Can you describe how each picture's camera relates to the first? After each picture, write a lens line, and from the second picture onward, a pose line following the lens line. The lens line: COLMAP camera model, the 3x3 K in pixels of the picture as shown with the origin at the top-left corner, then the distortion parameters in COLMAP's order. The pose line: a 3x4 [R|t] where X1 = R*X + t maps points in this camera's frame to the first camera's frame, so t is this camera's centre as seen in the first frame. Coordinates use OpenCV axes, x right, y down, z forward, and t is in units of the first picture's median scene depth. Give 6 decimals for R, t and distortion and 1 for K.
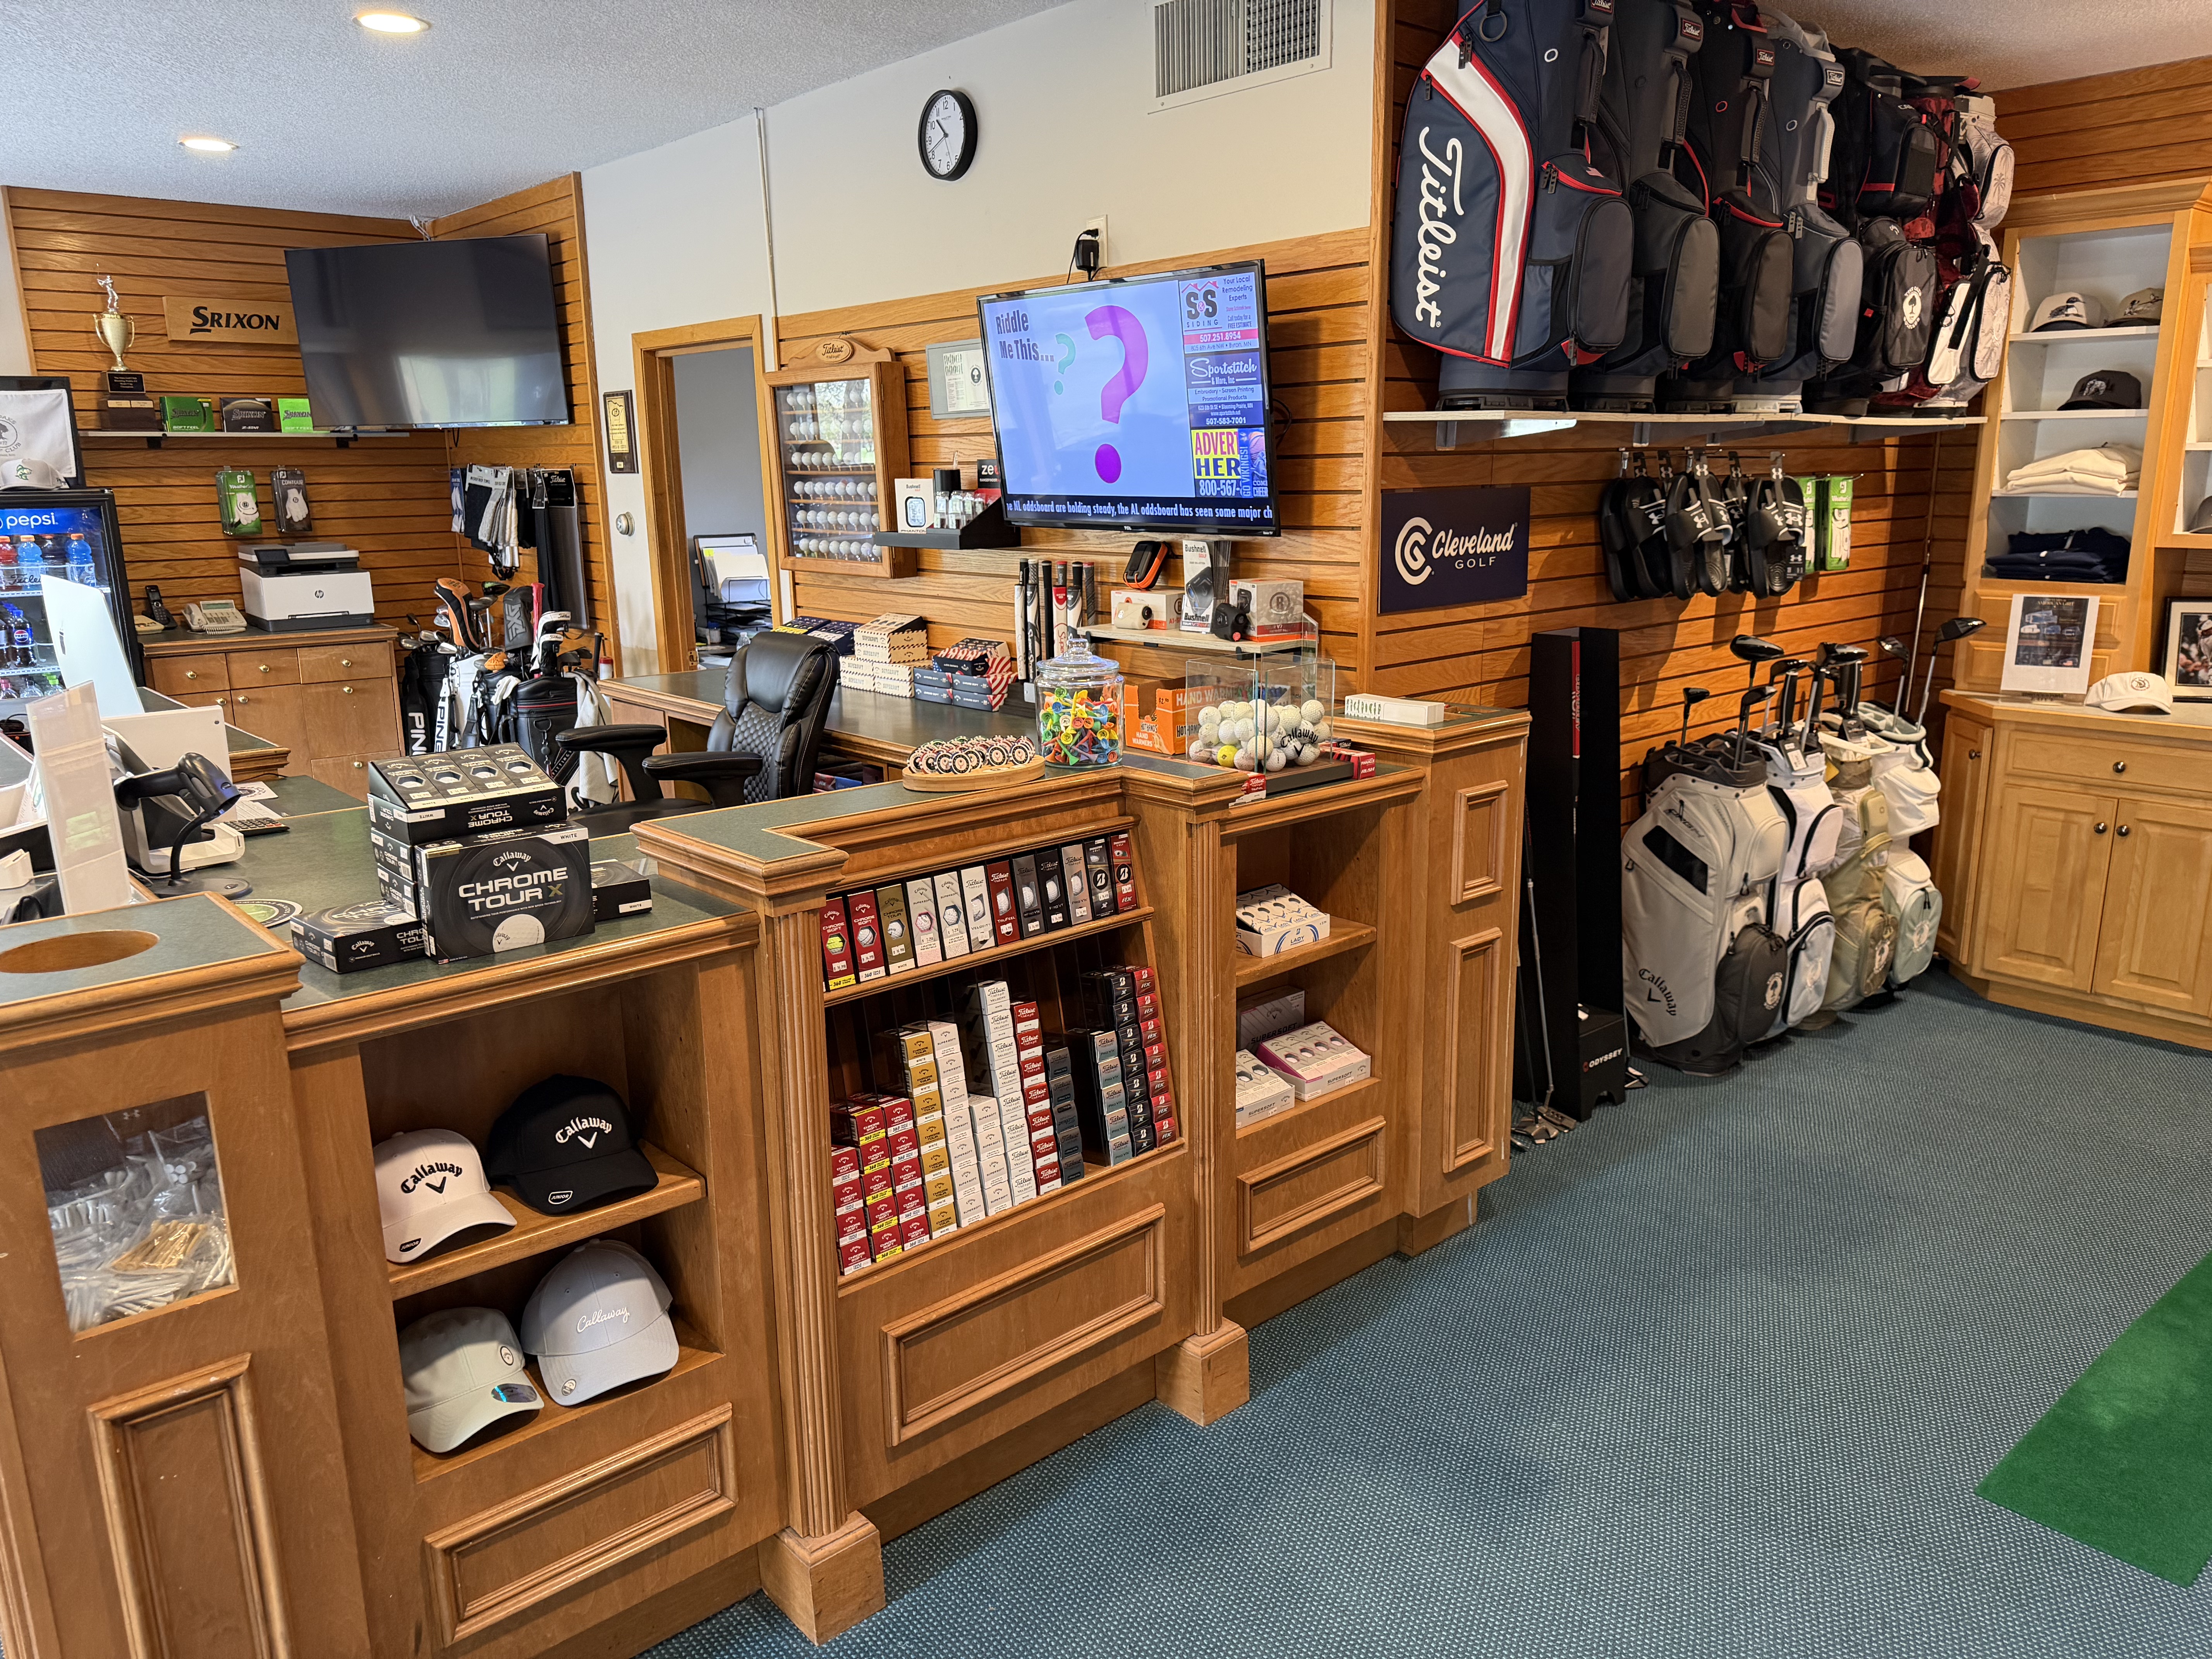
lens RADIAL K [[1572.0, 0, 1102.4], [0, 1572.0, 835.6], [0, 0, 1]] dist [0.007824, -0.011147]
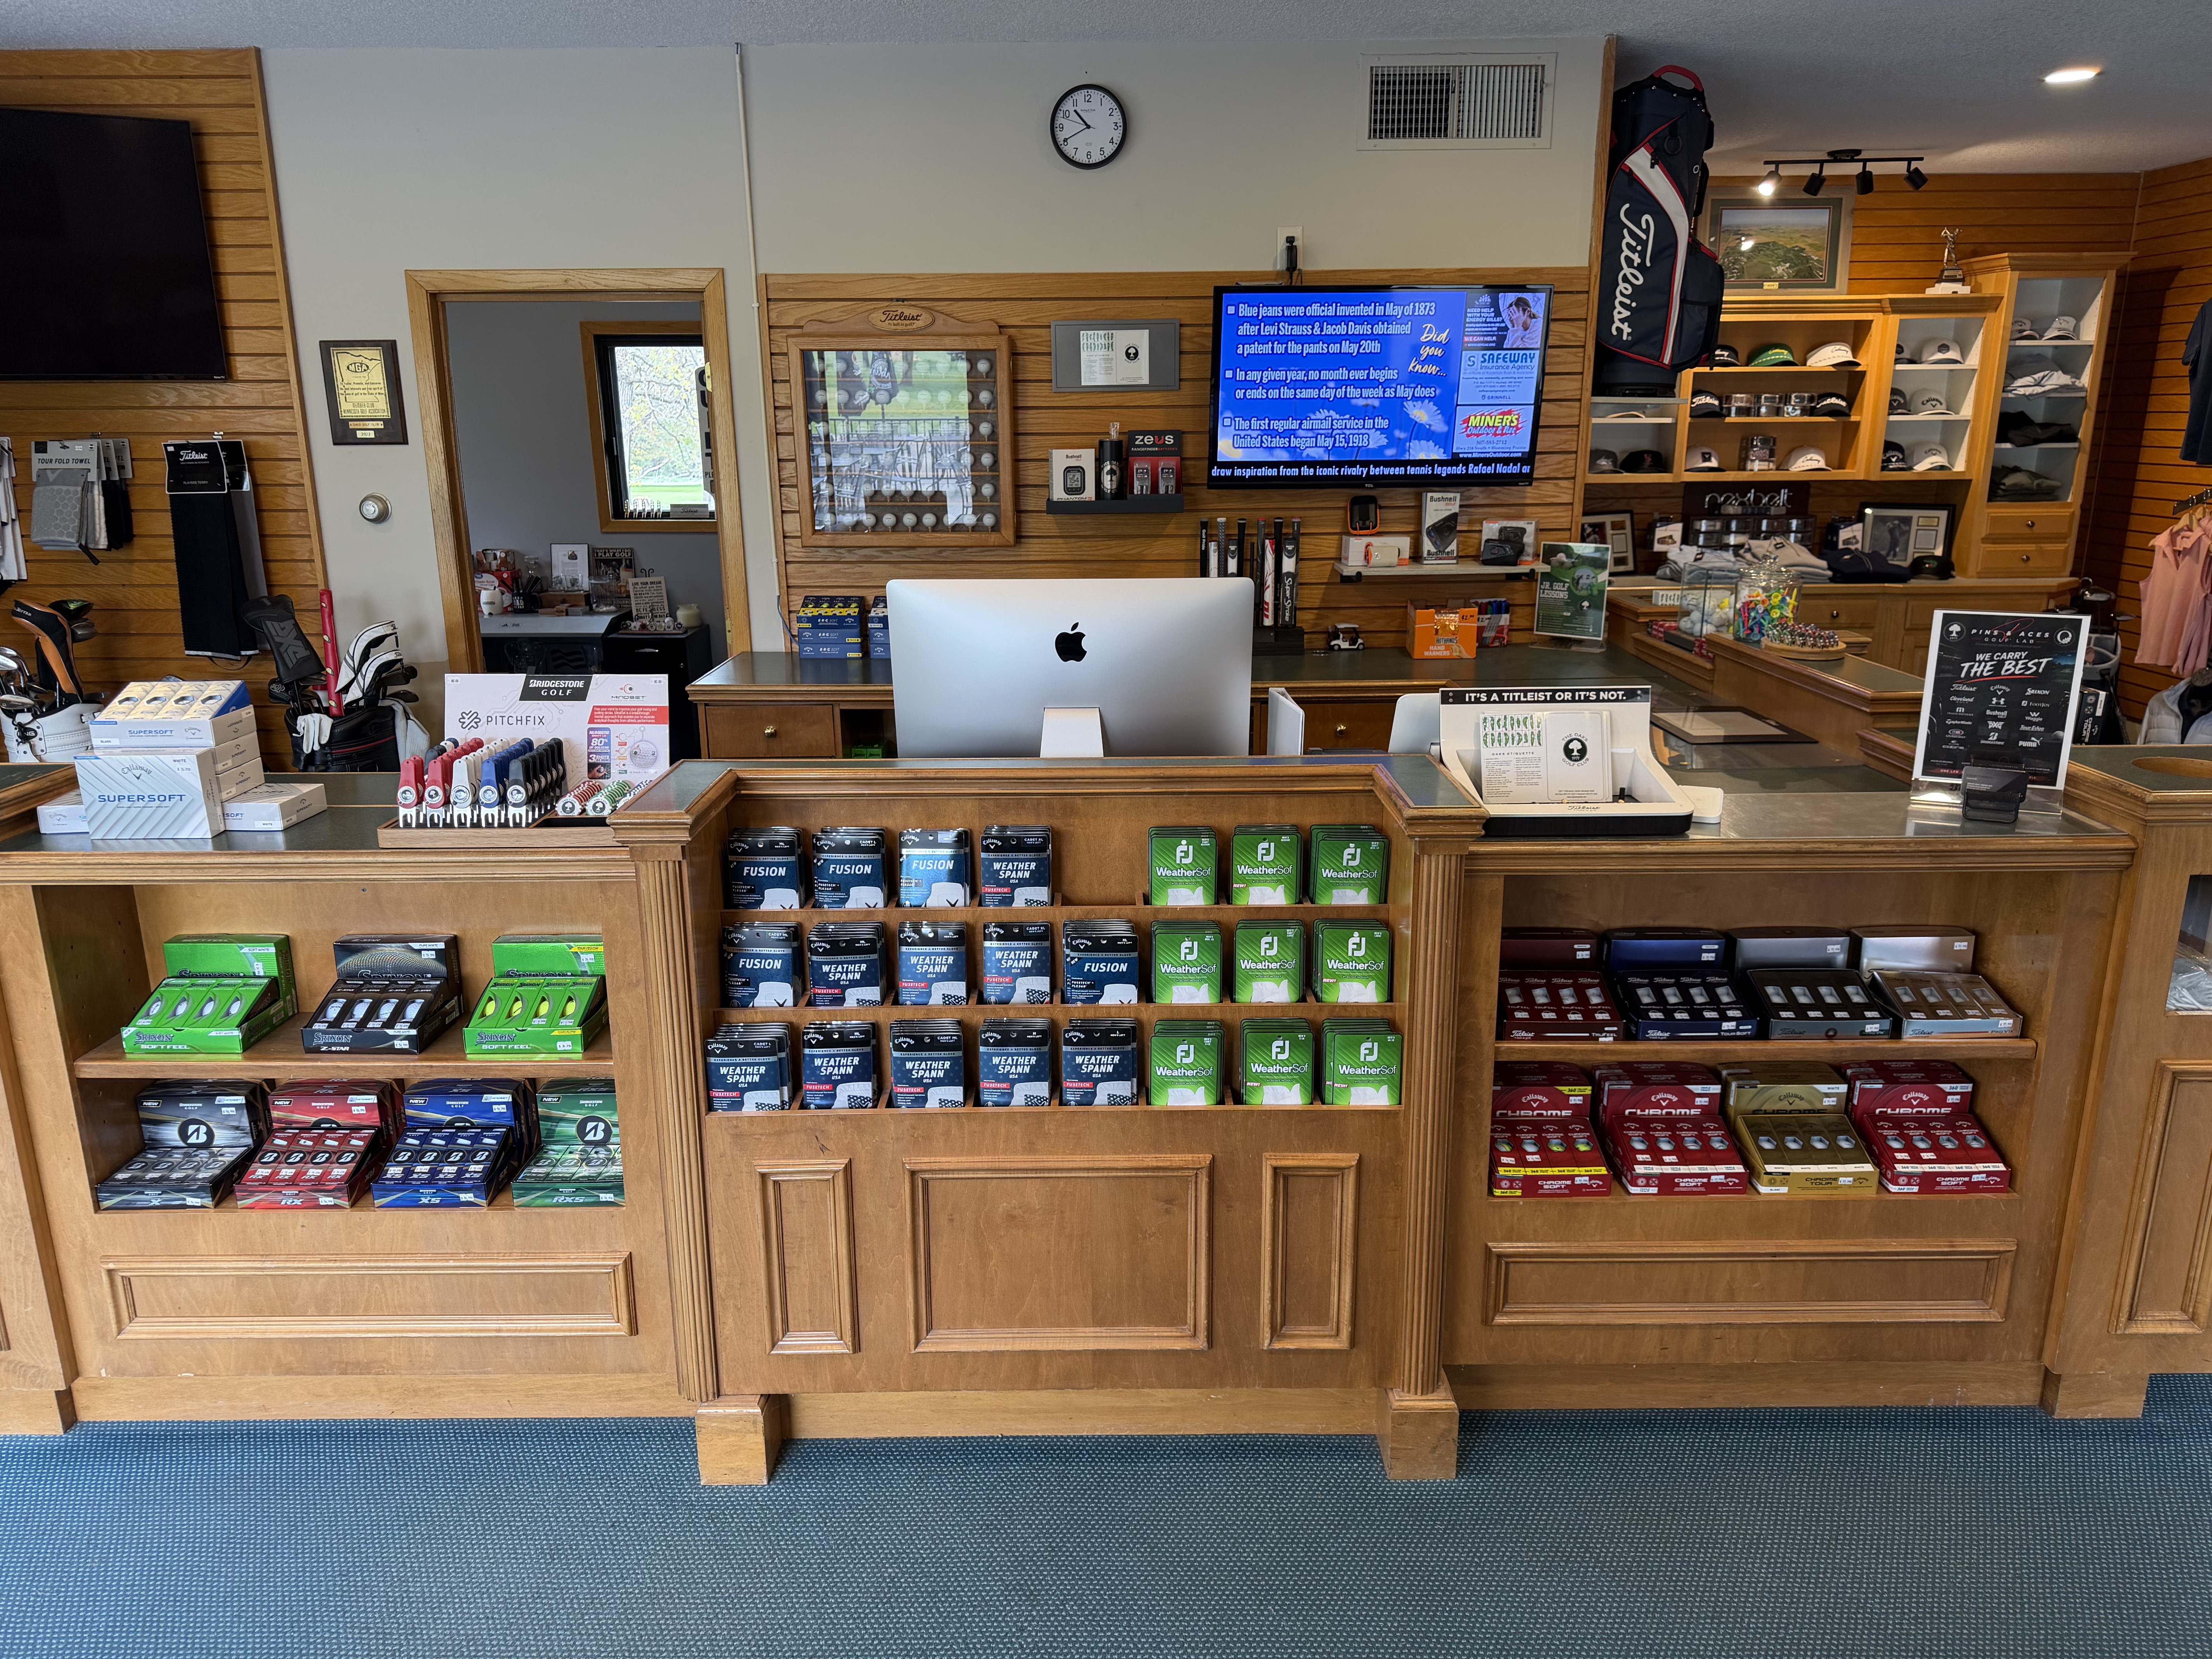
lens RADIAL K [[1597.3, 0, 1106.0], [0, 1597.3, 829.5], [0, 0, 1]] dist [-0.001785, 0.000391]
pose [[0.664688, -0.185649, 0.723688, -0.963852], [0.171241, 0.980706, 0.094302, -0.075293], [-0.727232, 0.061243, 0.683654, 0.275236]]
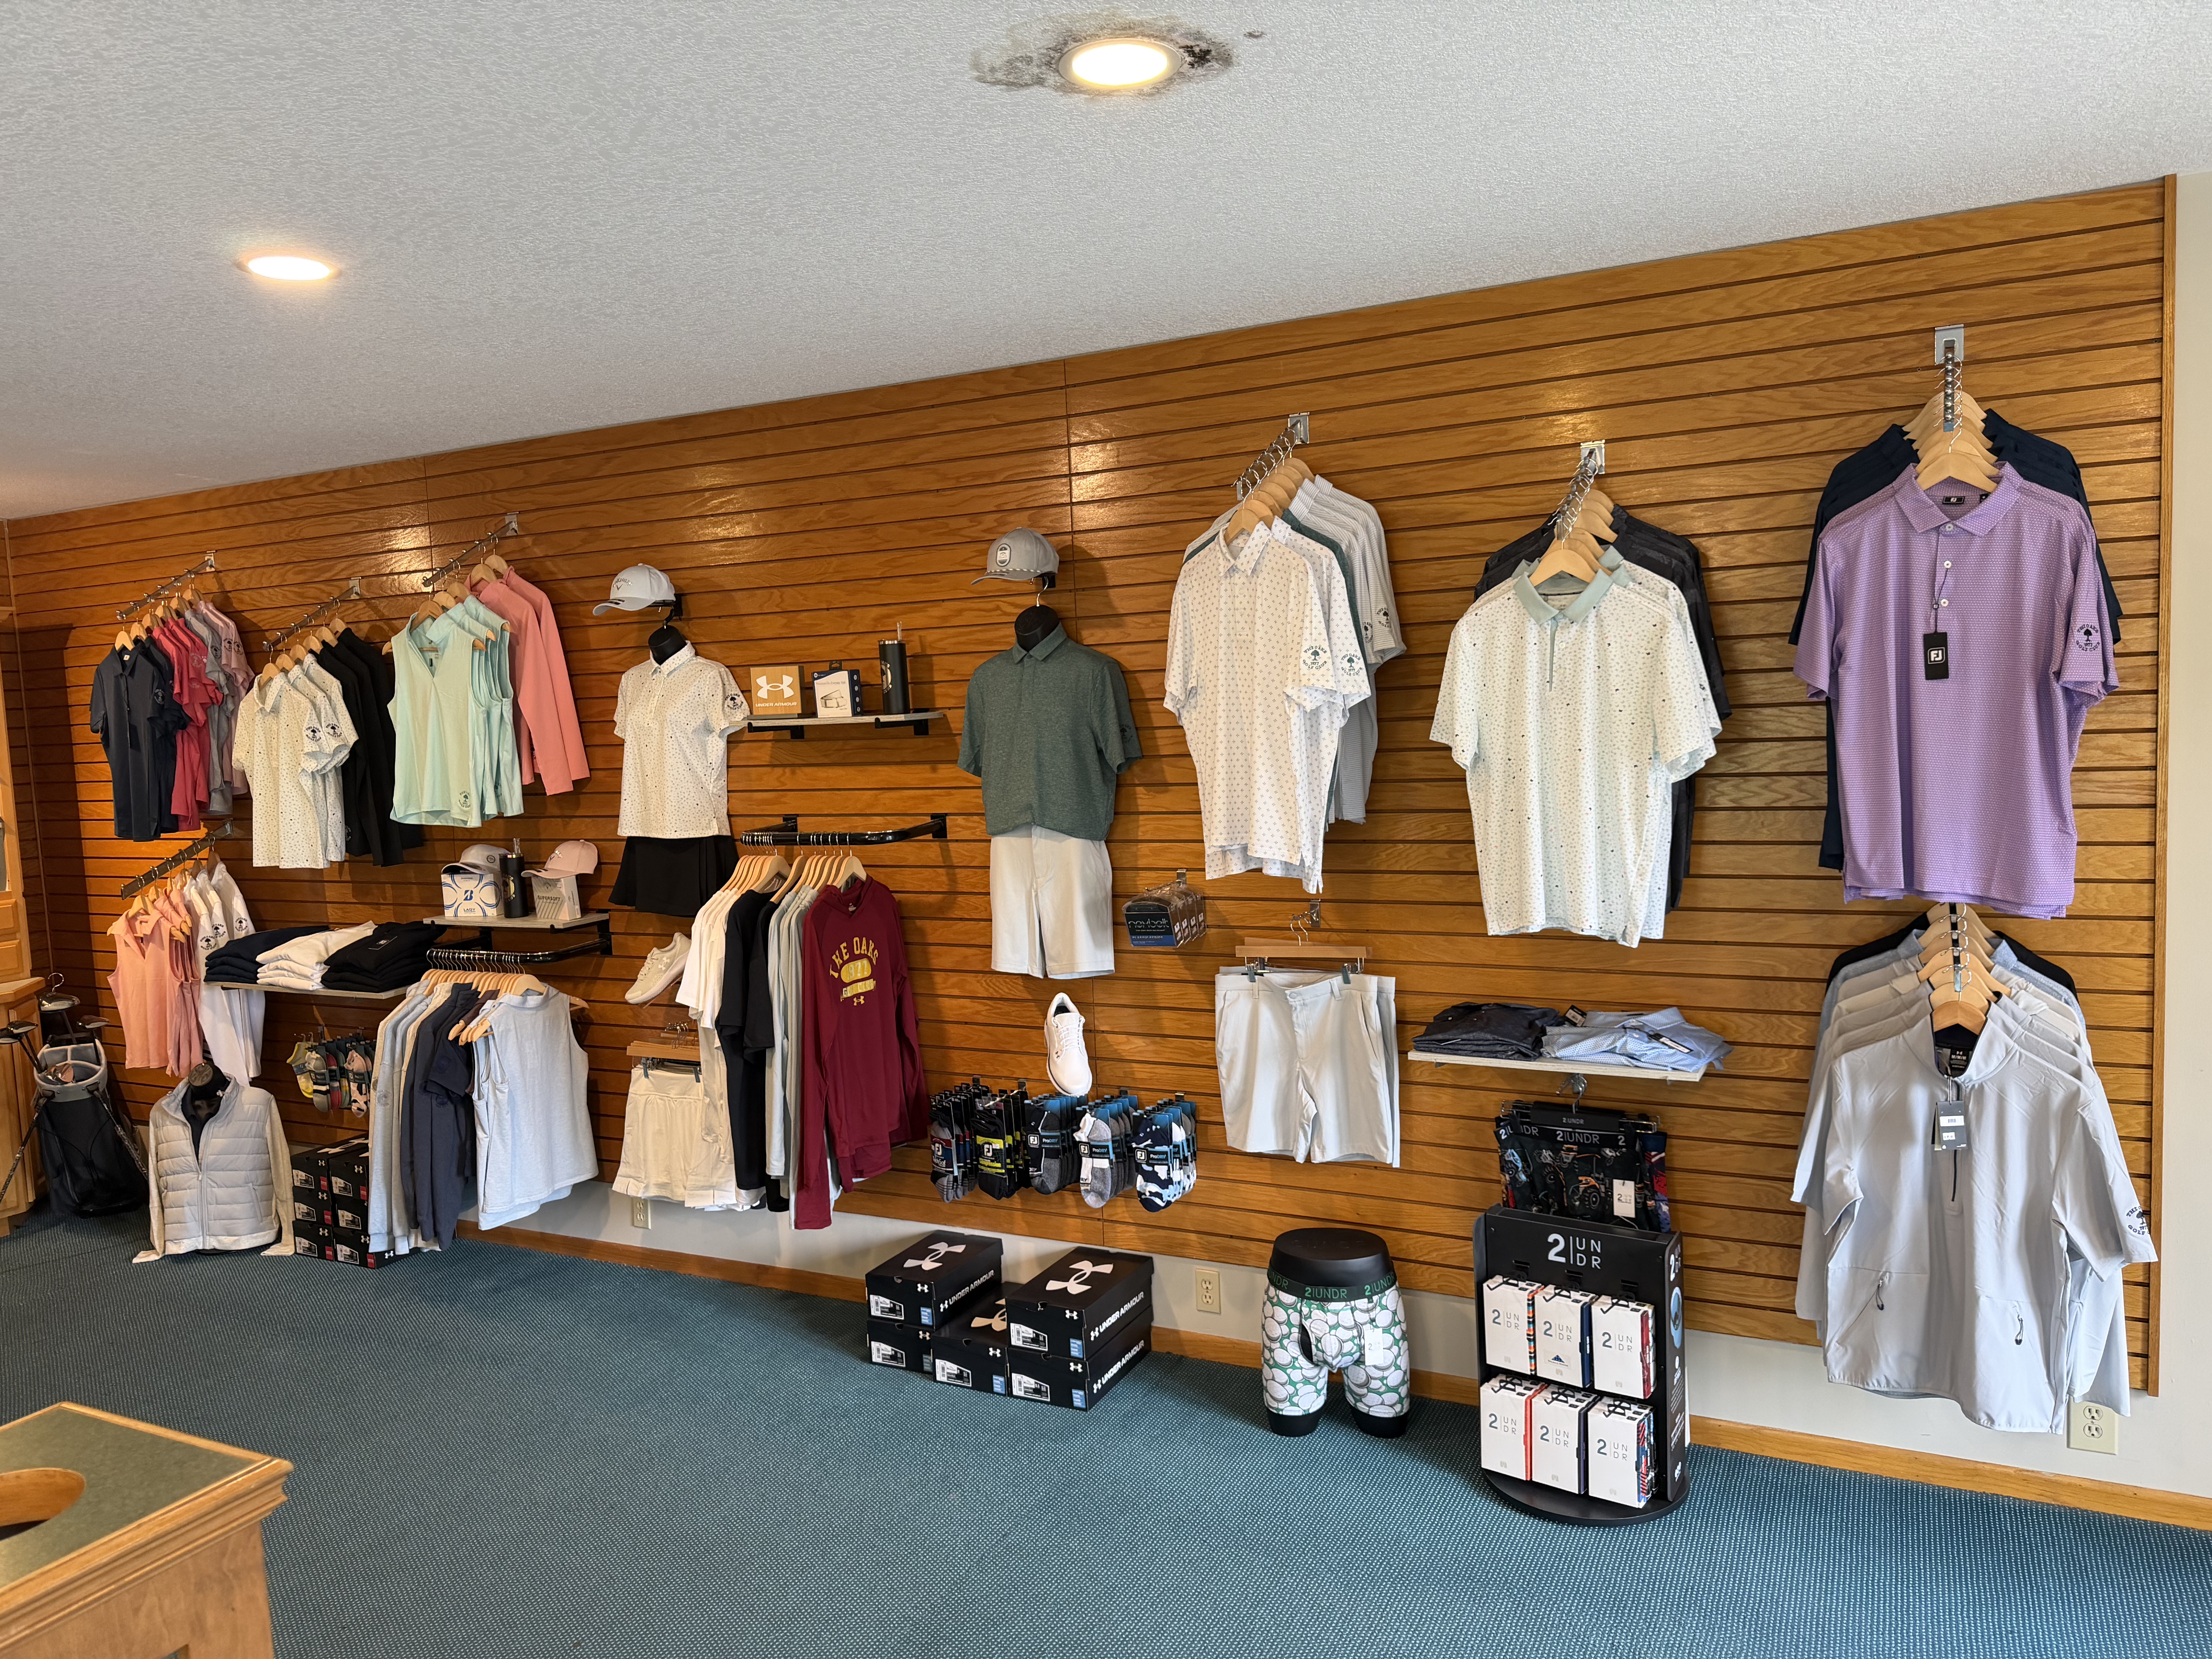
lens RADIAL K [[1572.0, 0, 1102.4], [0, 1572.0, 835.6], [0, 0, 1]] dist [0.007824, -0.011147]
pose [[-0.366733, -0.055578, 0.928665, -0.631313], [0.260576, 0.952122, 0.159884, -0.099122], [-0.893088, 0.300623, -0.334693, 0.253747]]
